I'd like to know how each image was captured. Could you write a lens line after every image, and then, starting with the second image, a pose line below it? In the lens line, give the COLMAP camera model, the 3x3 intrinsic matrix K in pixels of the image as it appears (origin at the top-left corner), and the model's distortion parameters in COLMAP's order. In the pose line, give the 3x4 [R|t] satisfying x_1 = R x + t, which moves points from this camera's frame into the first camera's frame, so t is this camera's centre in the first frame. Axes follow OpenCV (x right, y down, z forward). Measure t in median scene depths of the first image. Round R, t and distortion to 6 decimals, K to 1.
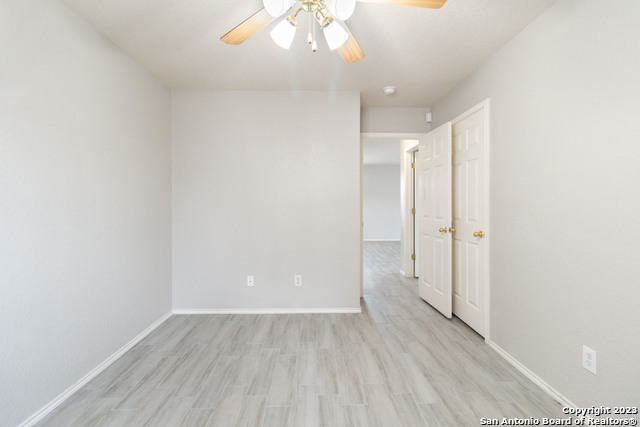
lens RADIAL K [[297.5, 0, 318.6], [0, 297.5, 211.1], [0, 0, 1]] dist [-0.000676, 0.000869]
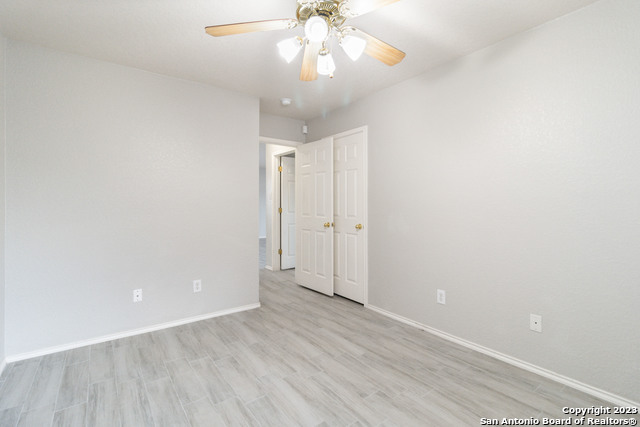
lens RADIAL K [[297.5, 0, 322.4], [0, 297.5, 211.2], [0, 0, 1]] dist [-0.000676, 0.000869]
pose [[0.817230, -0.016142, 0.576085, -0.328376], [0.015762, 0.999860, 0.005656, -0.000303], [-0.576096, 0.004457, 0.817370, 0.011568]]
